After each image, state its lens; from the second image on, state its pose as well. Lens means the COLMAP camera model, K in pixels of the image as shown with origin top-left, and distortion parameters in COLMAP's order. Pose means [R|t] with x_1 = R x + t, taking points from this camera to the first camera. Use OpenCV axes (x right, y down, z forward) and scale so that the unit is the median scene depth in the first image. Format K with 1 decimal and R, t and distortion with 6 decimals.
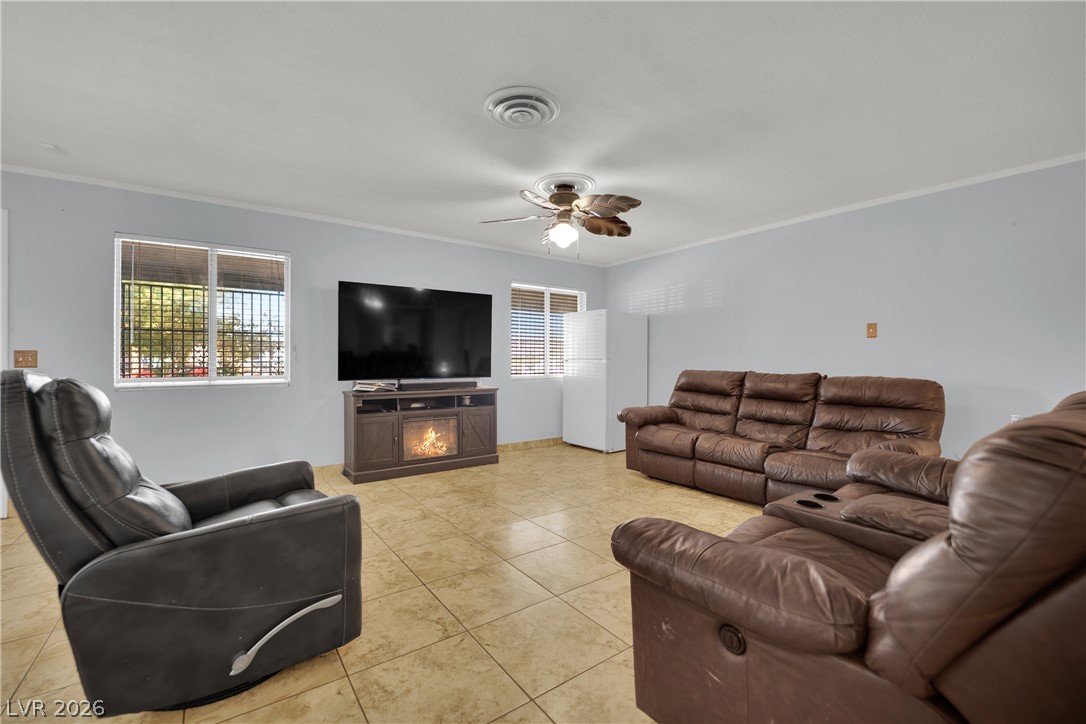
lens RADIAL K [[445.7, 0, 541.9], [0, 445.7, 363.2], [0, 0, 1]] dist [-0.019760, -0.000225]
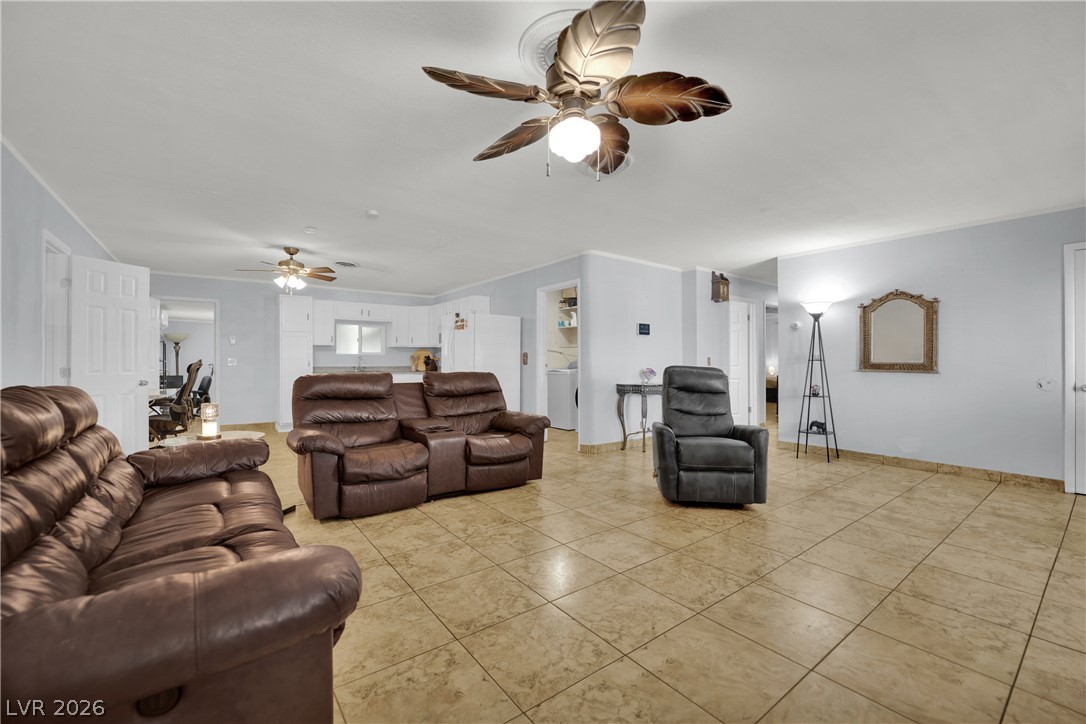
lens RADIAL K [[445.7, 0, 541.9], [0, 445.7, 363.2], [0, 0, 1]] dist [-0.019760, -0.000225]
pose [[-0.999979, -0.003080, -0.005786, 0.094290], [-0.003113, 0.999979, 0.005739, -0.007444], [0.005768, 0.005757, -0.999967, 1.603912]]
